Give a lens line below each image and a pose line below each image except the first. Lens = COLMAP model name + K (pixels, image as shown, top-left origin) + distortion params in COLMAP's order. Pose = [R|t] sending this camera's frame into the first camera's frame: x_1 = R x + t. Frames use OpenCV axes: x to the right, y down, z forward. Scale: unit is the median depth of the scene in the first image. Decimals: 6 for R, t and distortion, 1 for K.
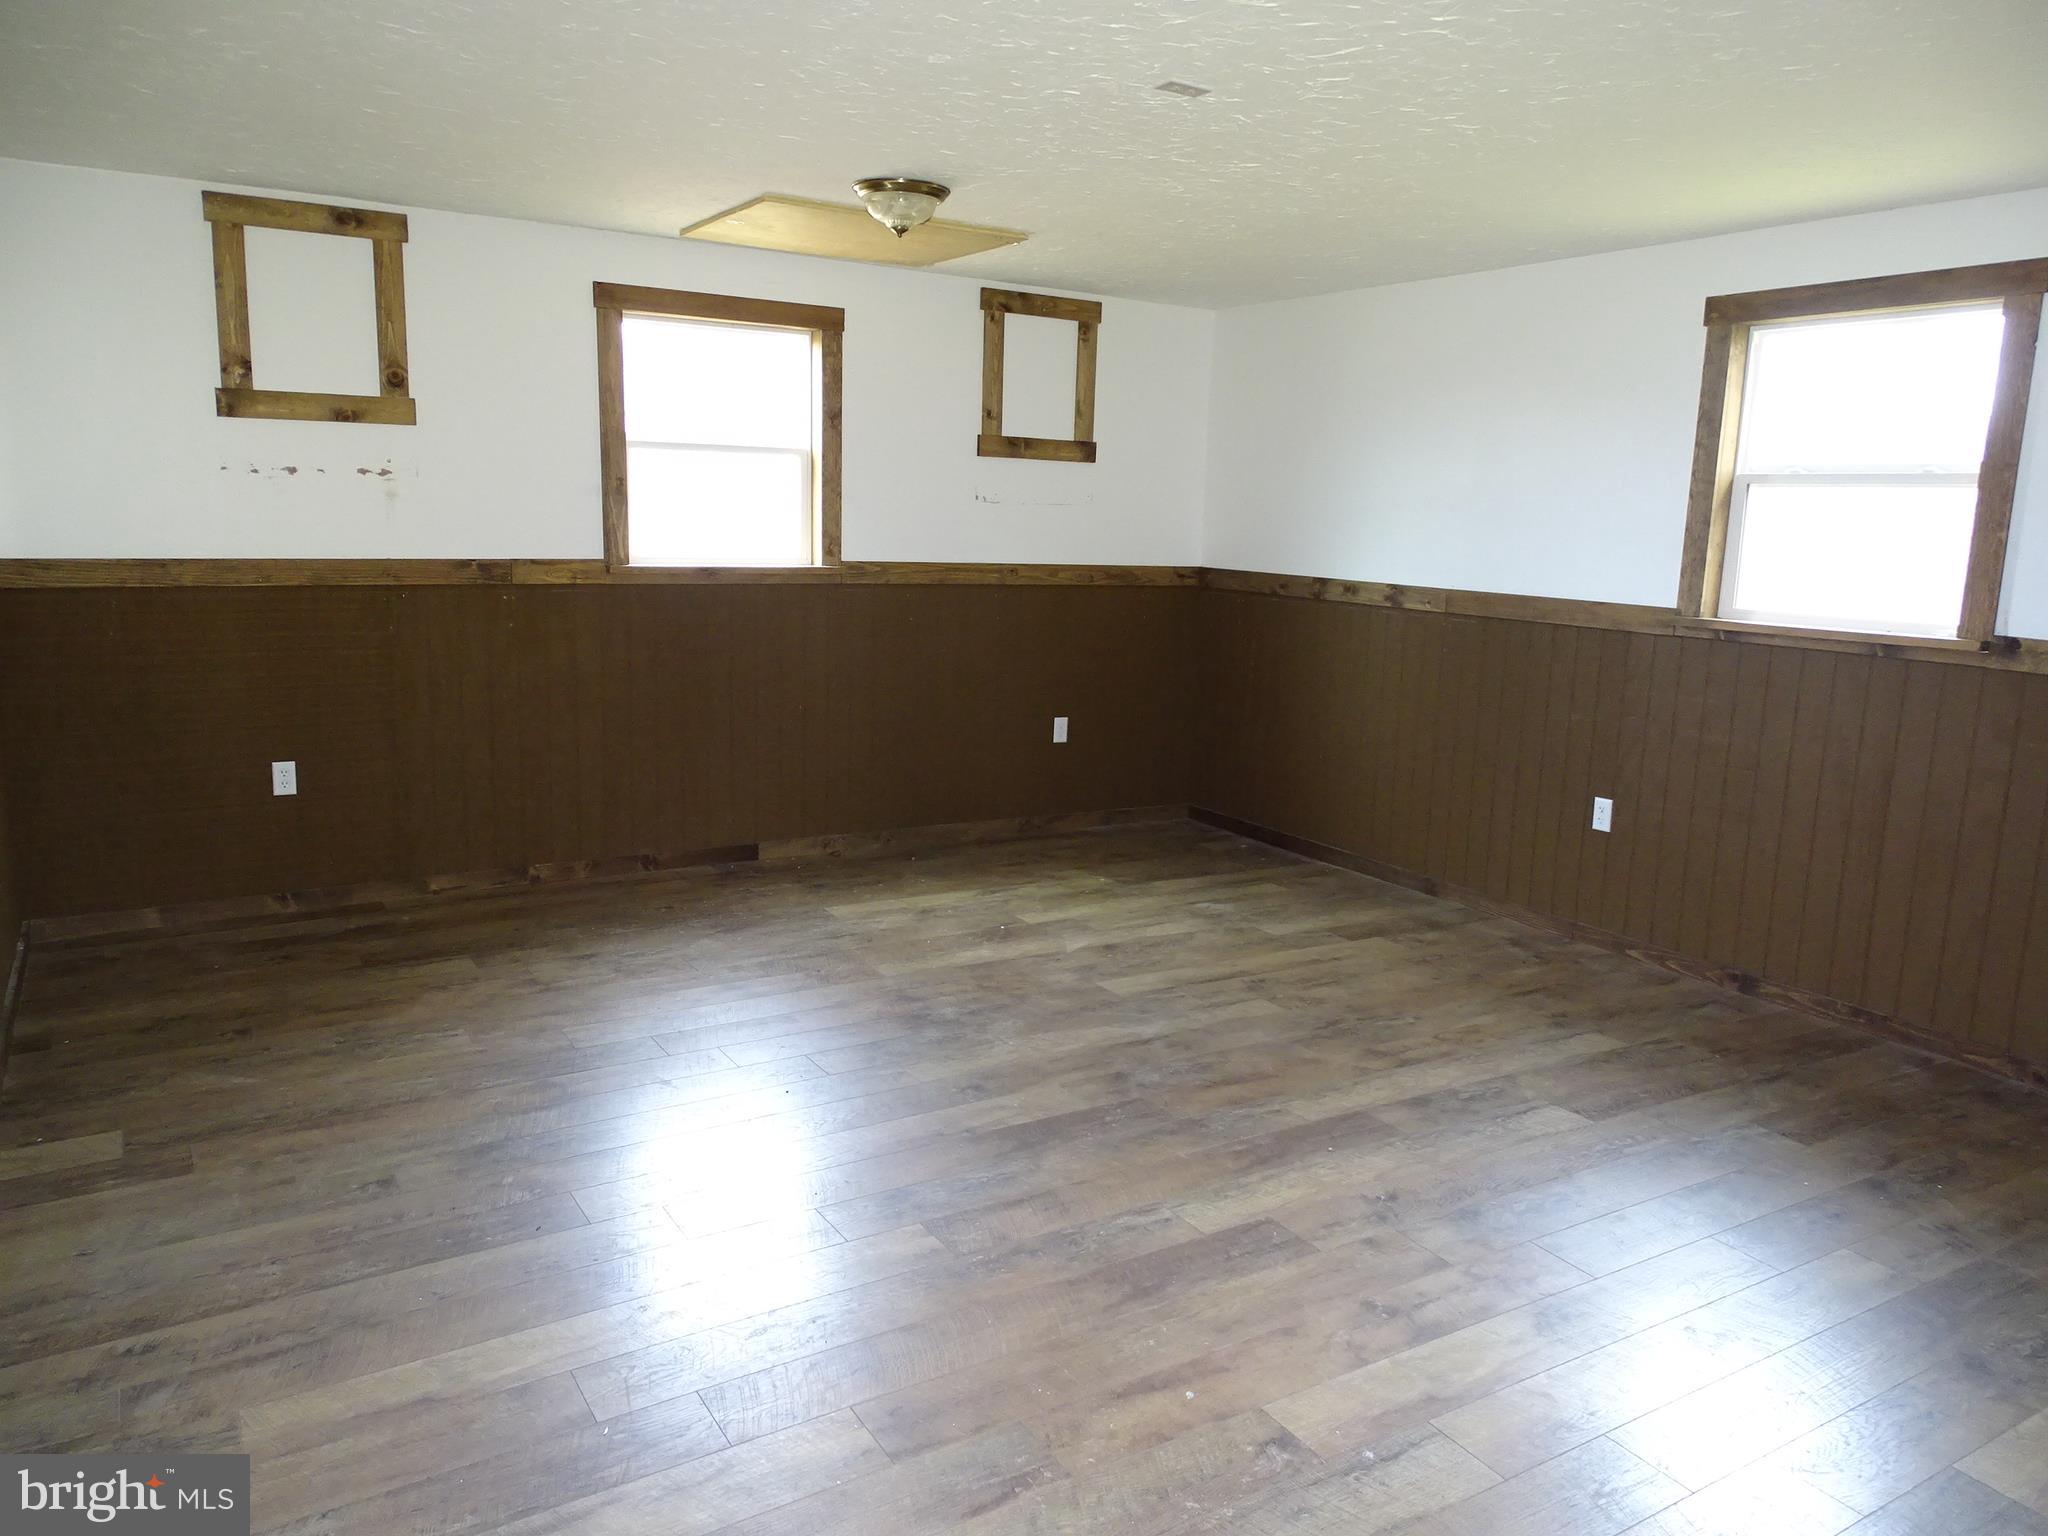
lens RADIAL K [[1462.3, 0, 1004.6], [0, 1462.3, 731.5], [0, 0, 1]] dist [0.024676, -0.005010]
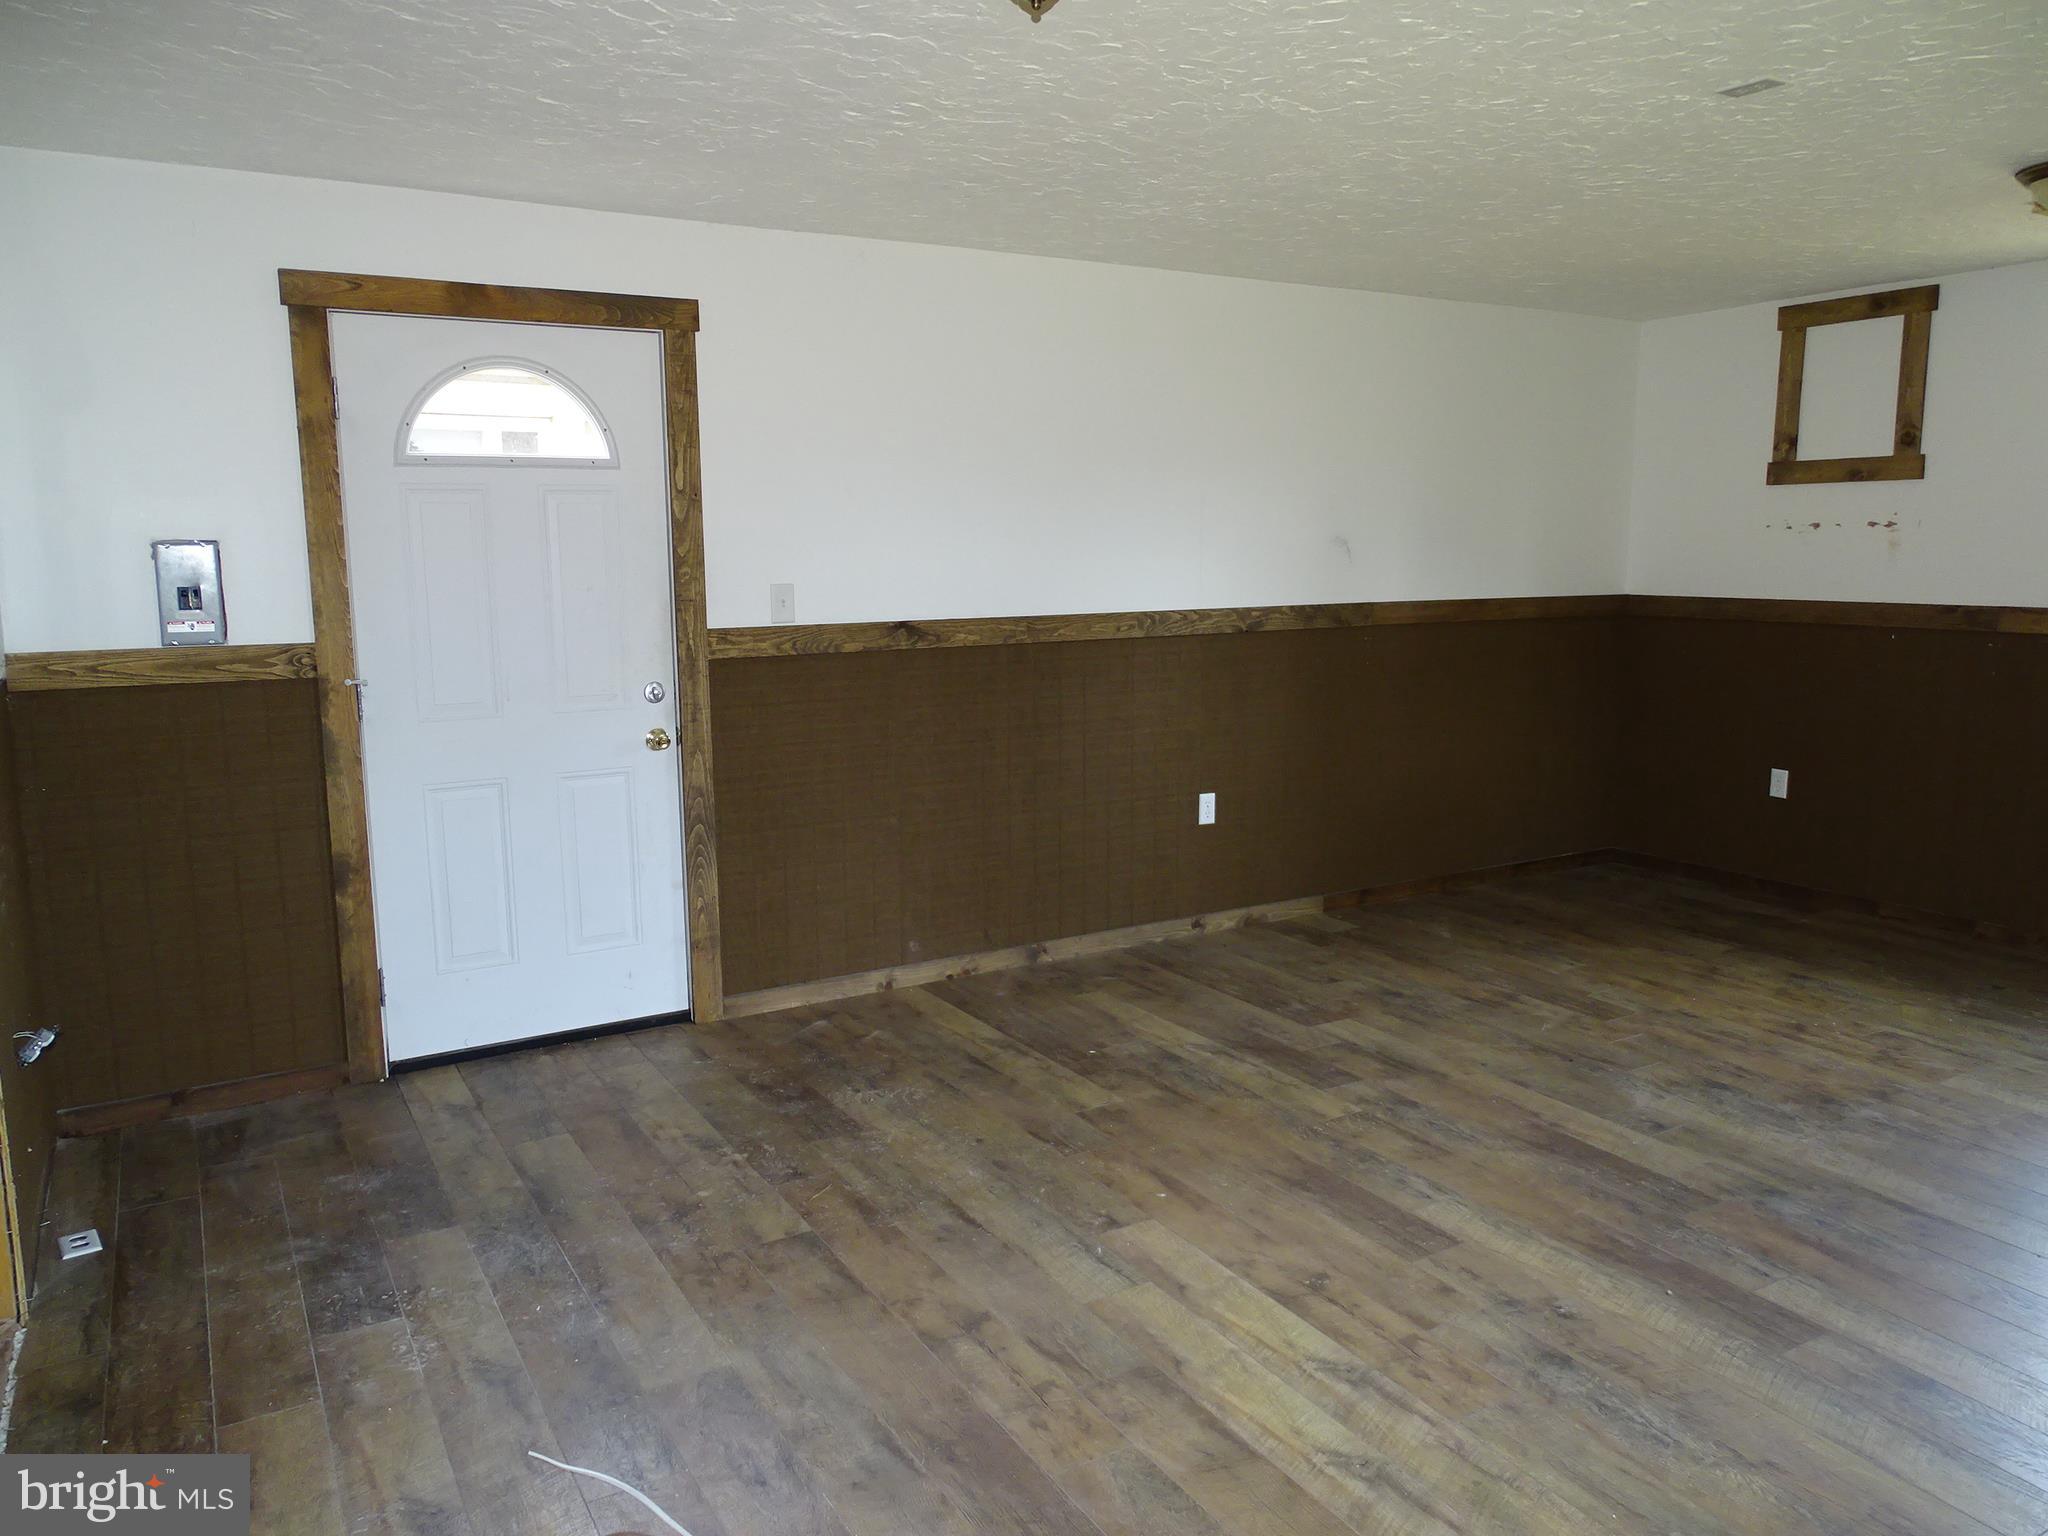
lens RADIAL K [[1420.5, 0, 1035.3], [0, 1420.5, 758.6], [0, 0, 1]] dist [-0.004378, -0.000266]
pose [[-0.000886, 0.122272, -0.992496, 0.840797], [-0.149203, 0.981371, 0.121035, -0.049551], [0.988806, 0.148191, 0.017374, 0.494790]]
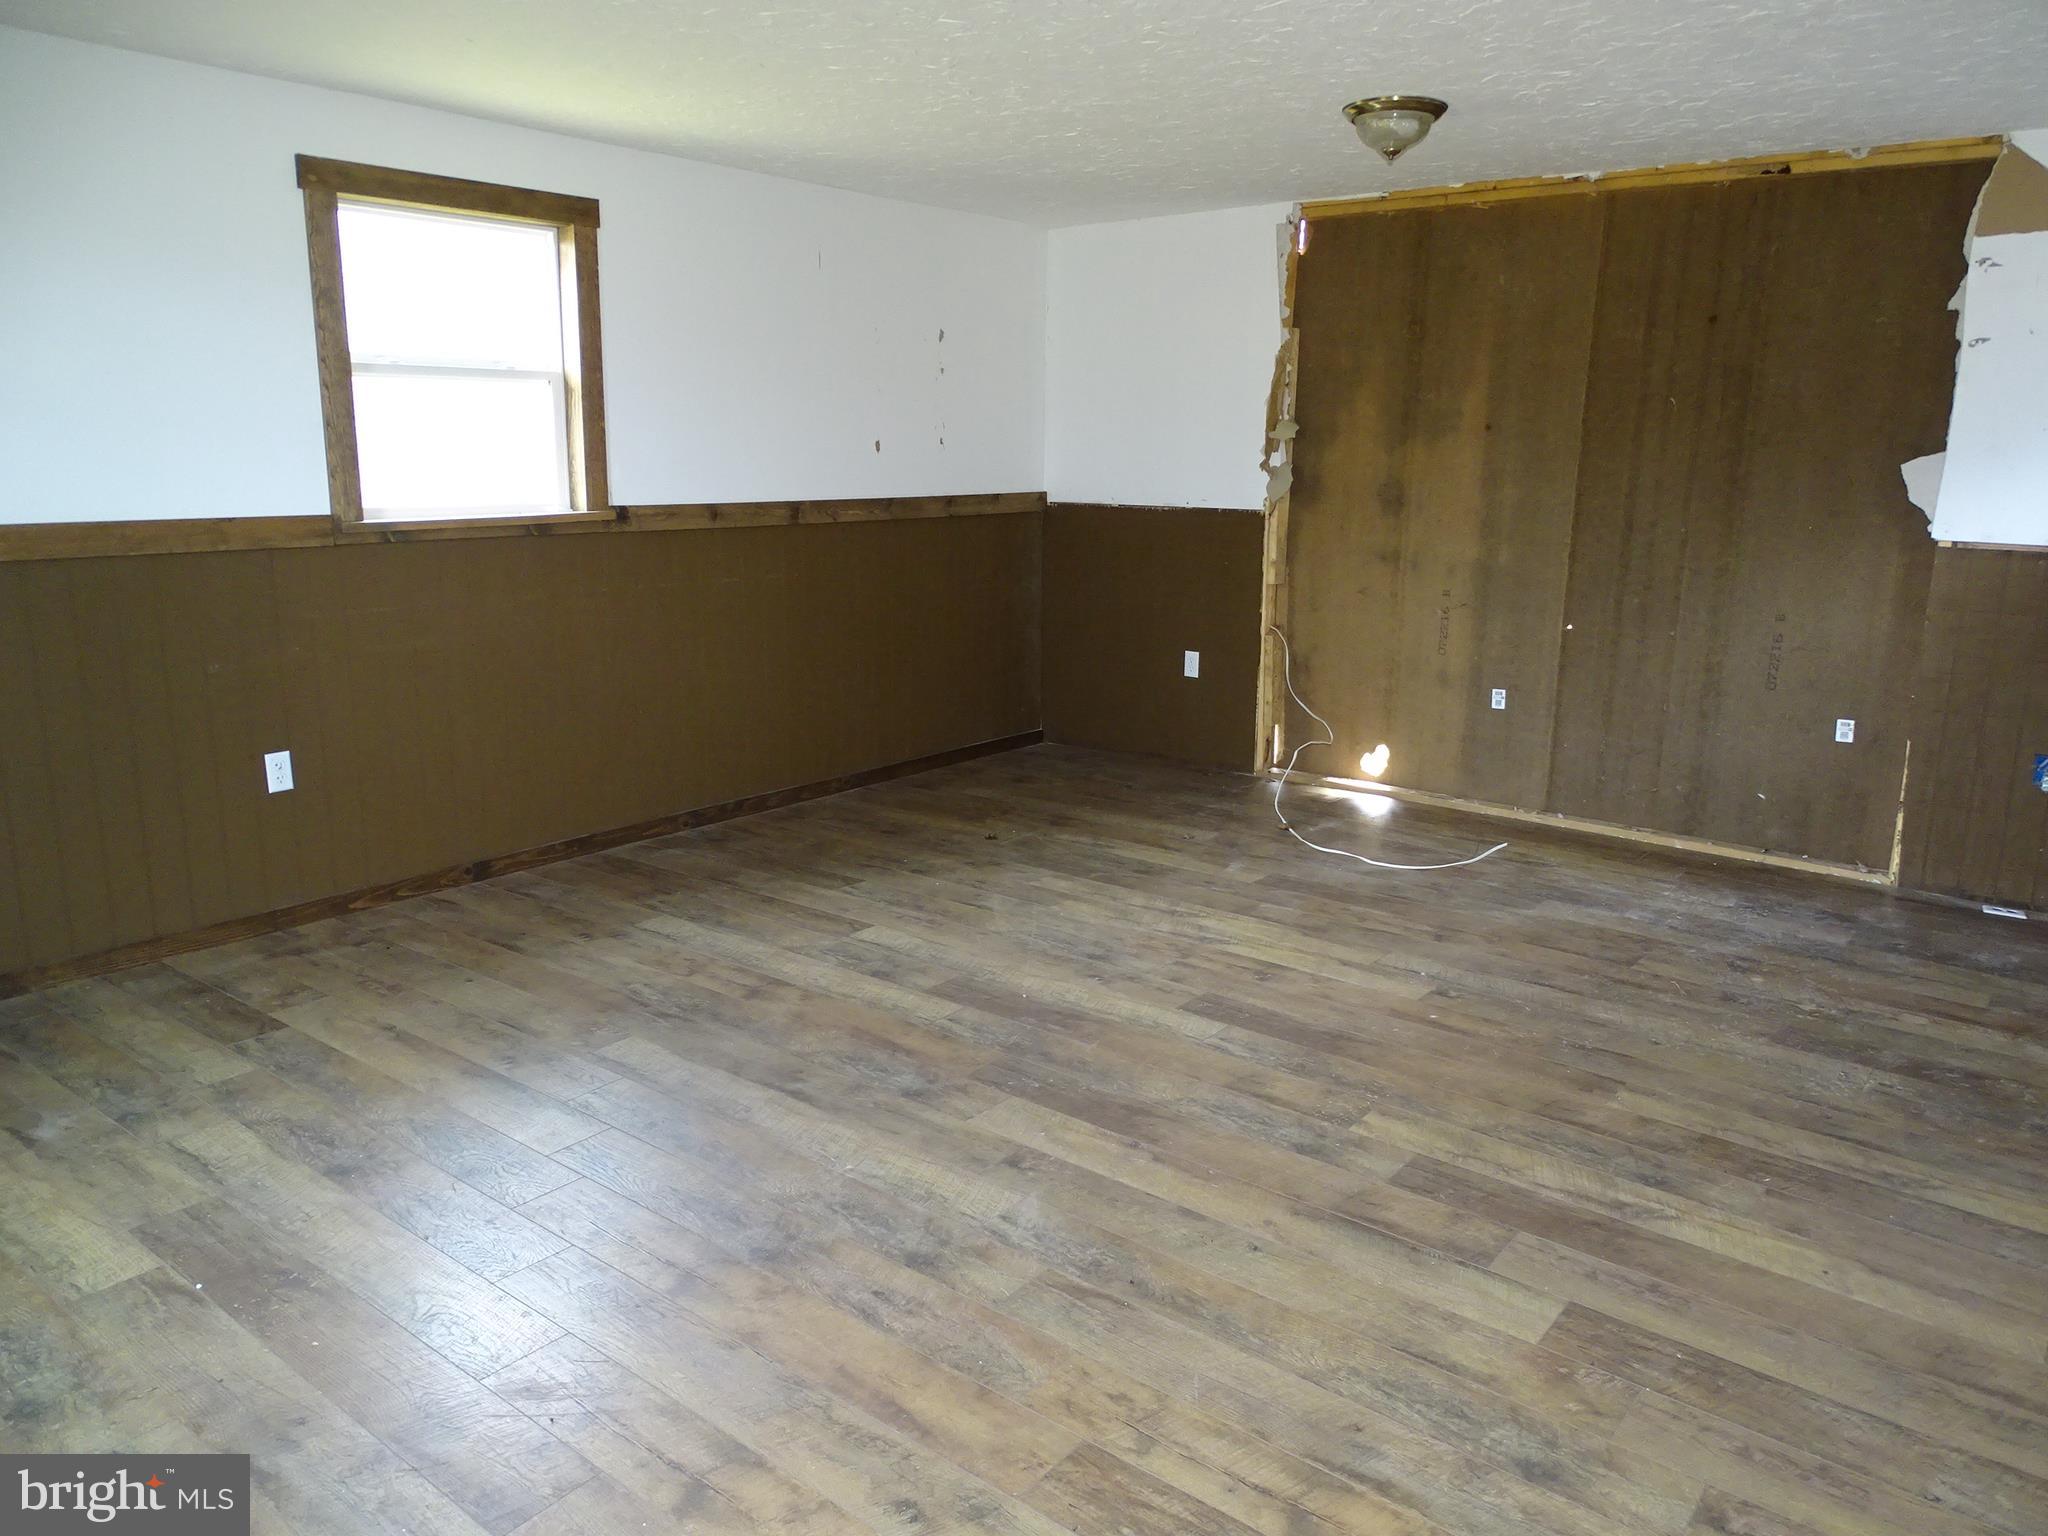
lens RADIAL K [[1491.3, 0, 1024.0], [0, 1491.3, 768.0], [0, 0, 1]] dist [-0.009658, 0.004563]
pose [[-0.354126, -0.231231, 0.906160, -0.653864], [0.121034, 0.949470, 0.289583, -0.178861], [-0.927332, 0.212225, -0.308245, 1.116860]]
